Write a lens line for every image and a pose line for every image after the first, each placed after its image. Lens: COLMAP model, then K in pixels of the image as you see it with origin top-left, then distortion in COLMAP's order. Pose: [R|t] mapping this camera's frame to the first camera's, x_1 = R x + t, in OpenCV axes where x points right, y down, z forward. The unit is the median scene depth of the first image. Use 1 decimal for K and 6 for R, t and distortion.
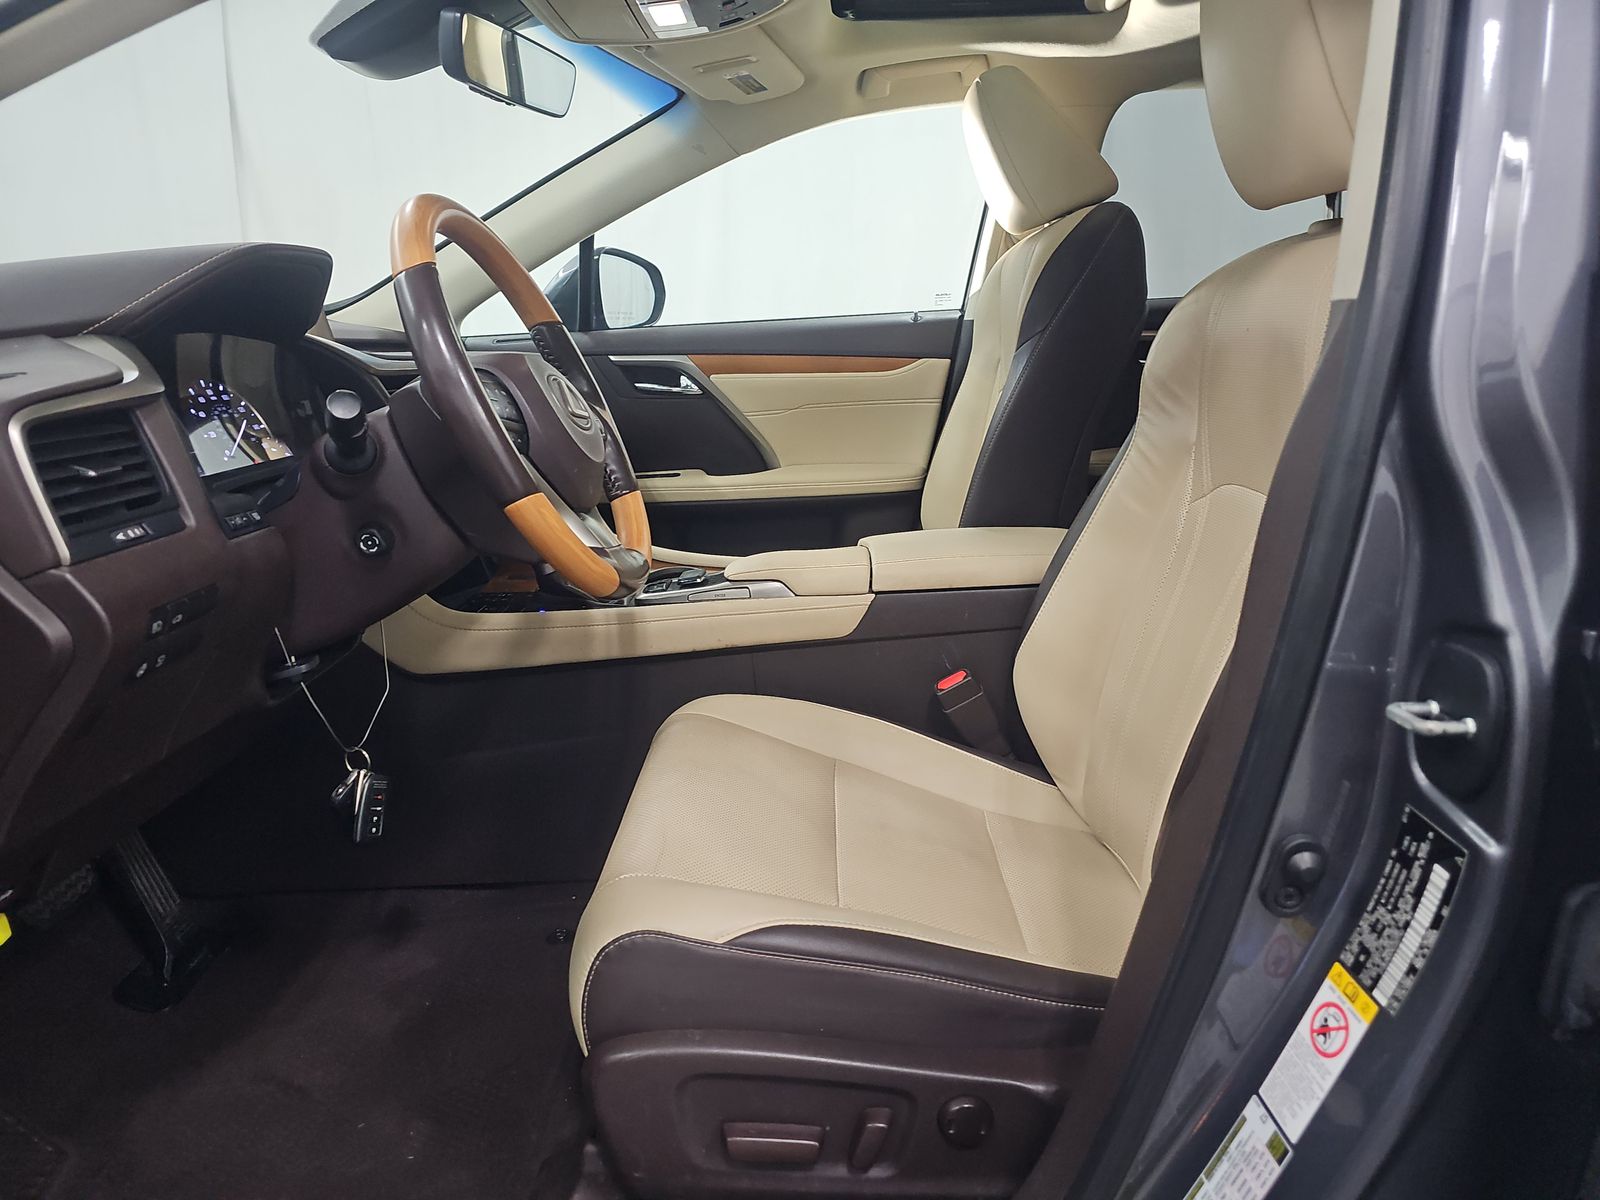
lens RADIAL K [[1086.9, 0, 800.0], [0, 1086.9, 600.0], [0, 0, 1]] dist [0.042040, -0.049118]
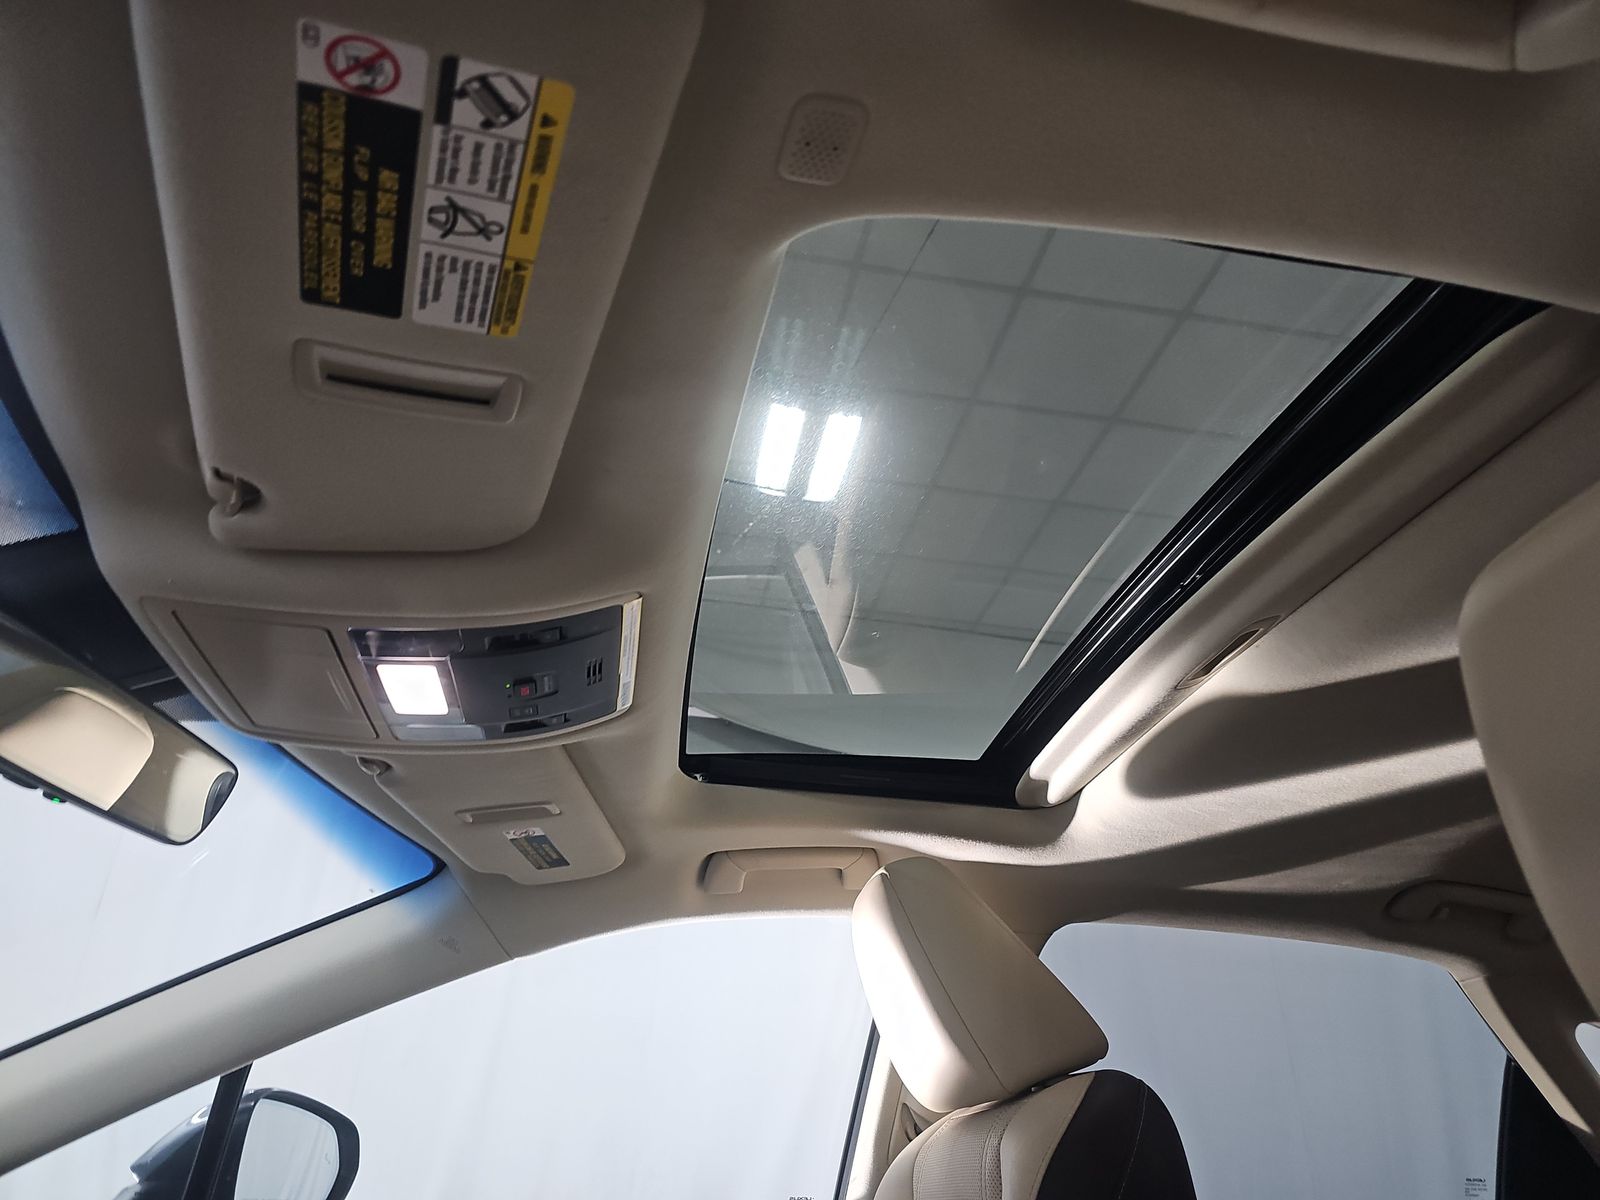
lens RADIAL K [[1086.9, 0, 800.0], [0, 1086.9, 600.0], [0, 0, 1]] dist [0.042040, -0.049118]
pose [[0.982519, 0.126124, 0.136930, -0.002679], [-0.000795, 0.738368, -0.674397, -0.141339], [-0.186163, 0.662499, 0.725561, 0.402696]]
